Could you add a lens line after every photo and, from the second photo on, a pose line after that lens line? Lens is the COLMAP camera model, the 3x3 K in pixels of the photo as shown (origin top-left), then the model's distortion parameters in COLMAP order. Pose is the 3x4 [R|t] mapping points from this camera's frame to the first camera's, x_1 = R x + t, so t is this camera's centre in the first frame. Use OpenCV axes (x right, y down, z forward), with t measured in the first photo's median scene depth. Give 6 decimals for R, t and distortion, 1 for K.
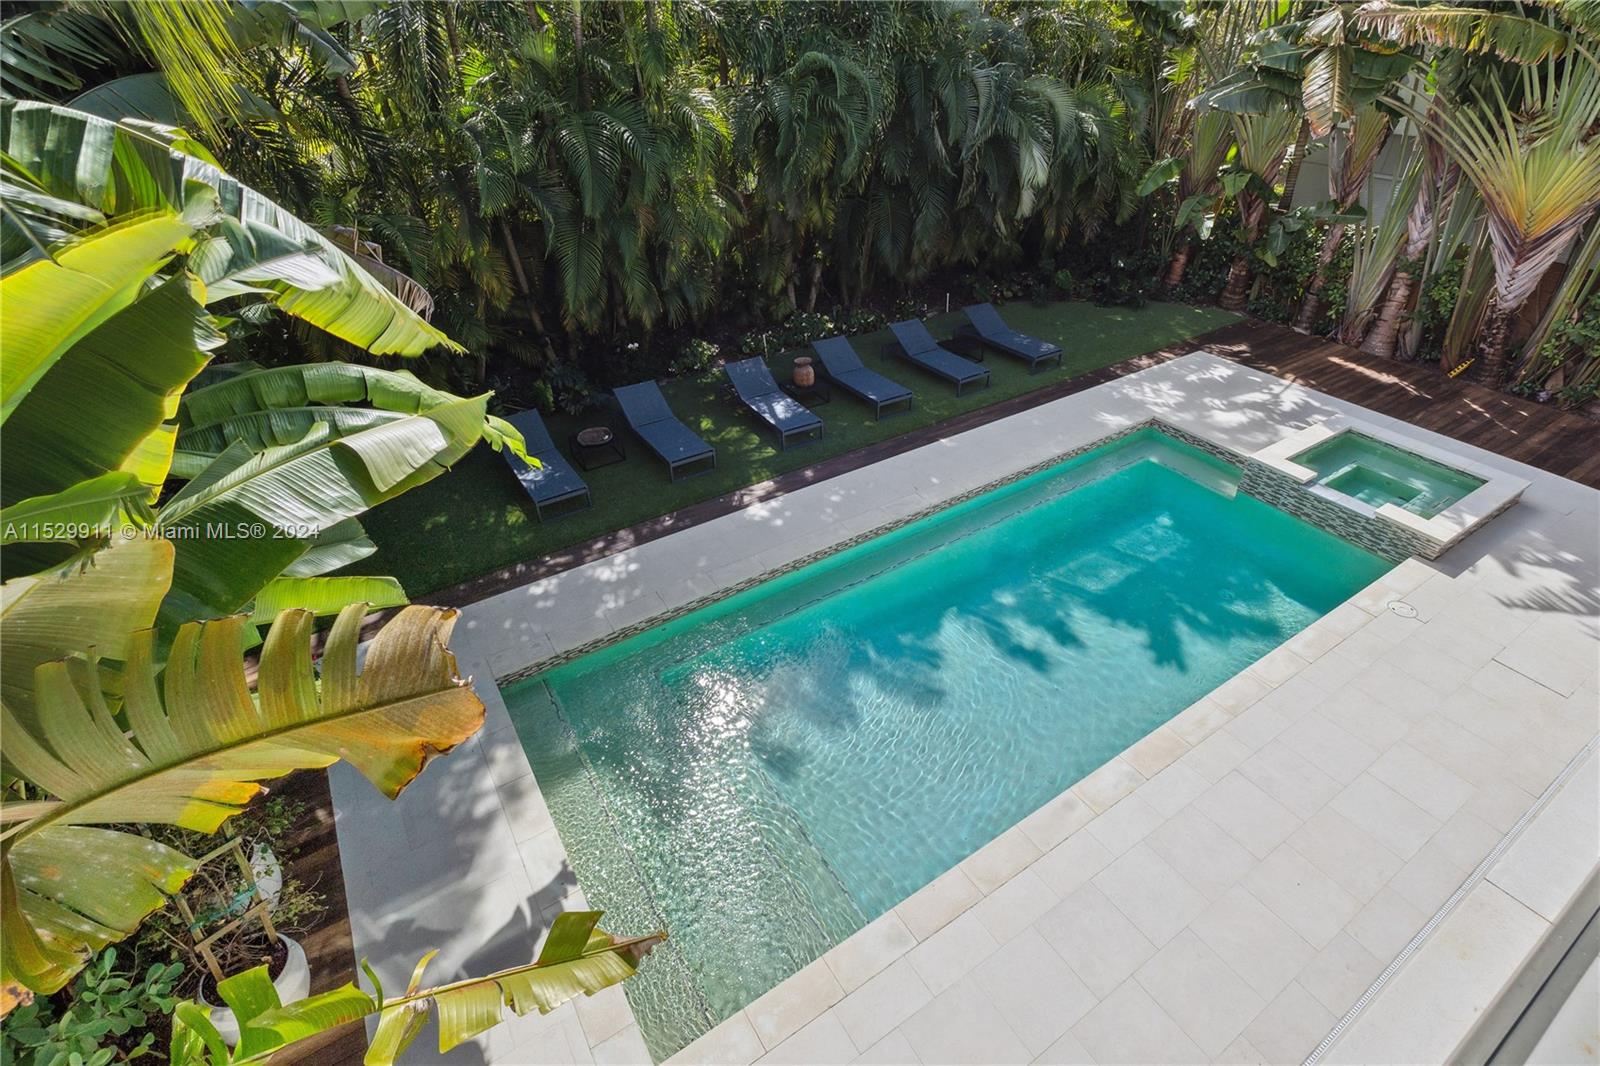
lens RADIAL K [[773.5, 0, 808.4], [0, 773.5, 526.1], [0, 0, 1]] dist [0.009591, -0.001116]
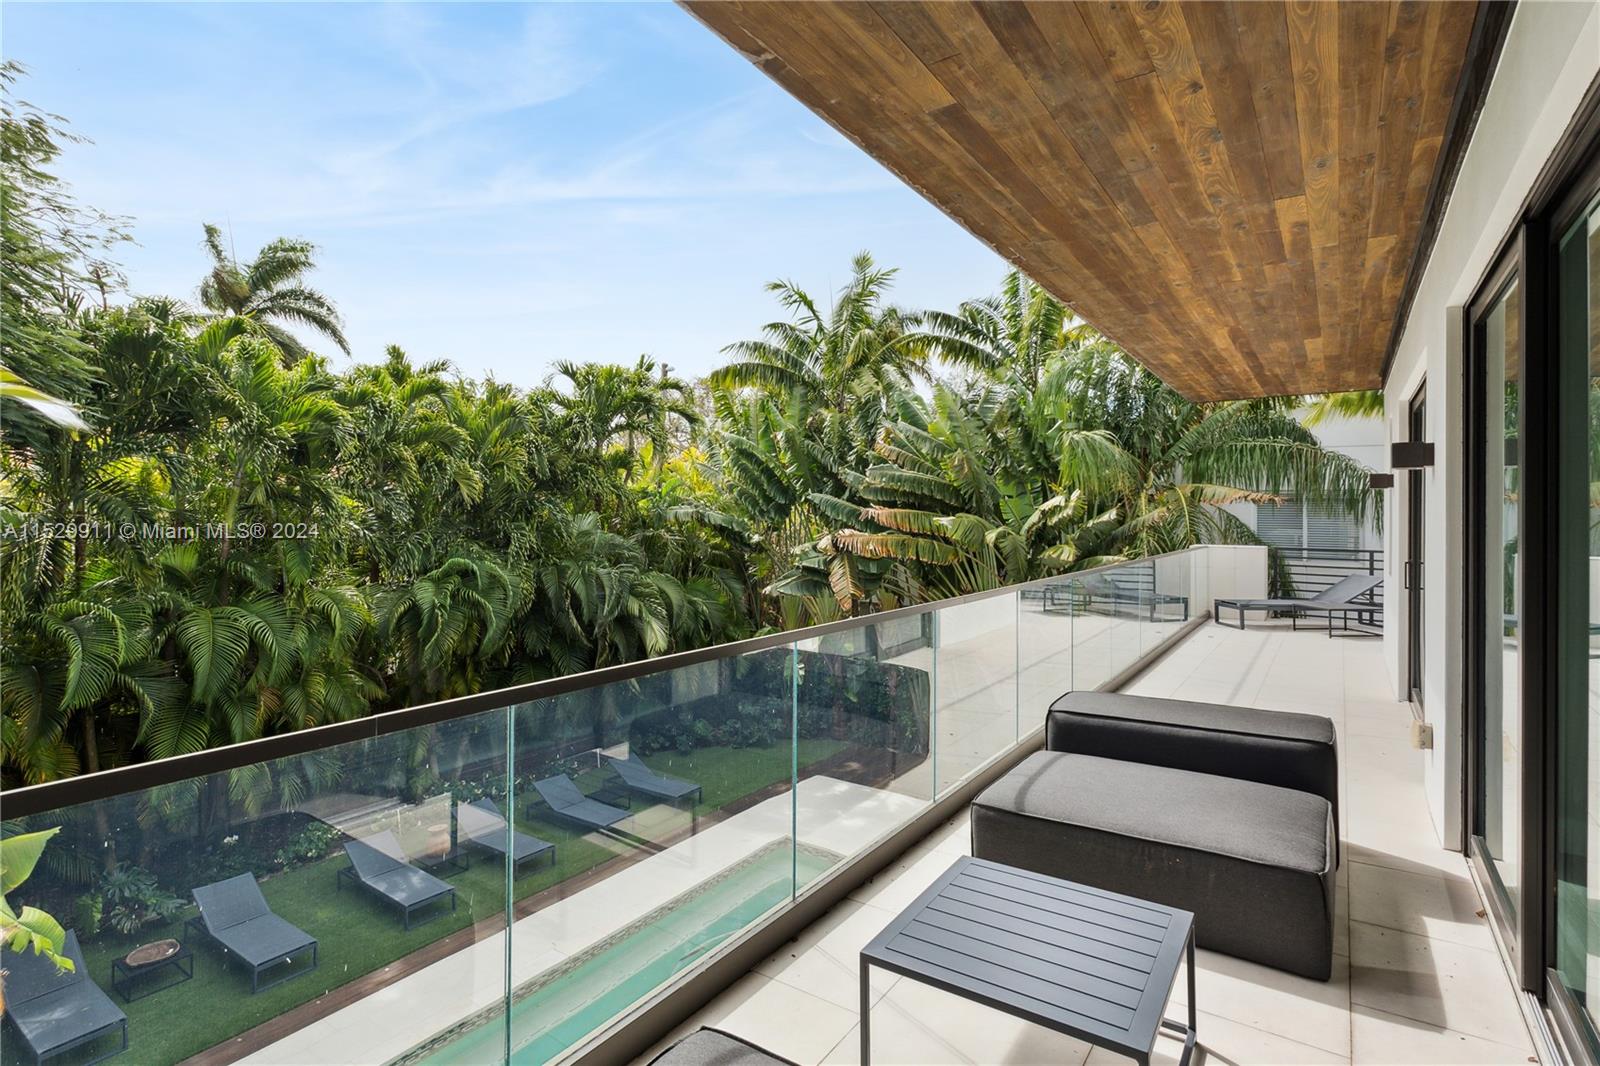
lens RADIAL K [[773.5, 0, 802.2], [0, 773.5, 511.8], [0, 0, 1]] dist [0.009591, -0.001116]
pose [[0.924387, 0.017991, 0.381031, 0.038132], [0.202091, 0.824086, -0.529189, 0.071933], [-0.323523, 0.566178, 0.758139, -0.120876]]
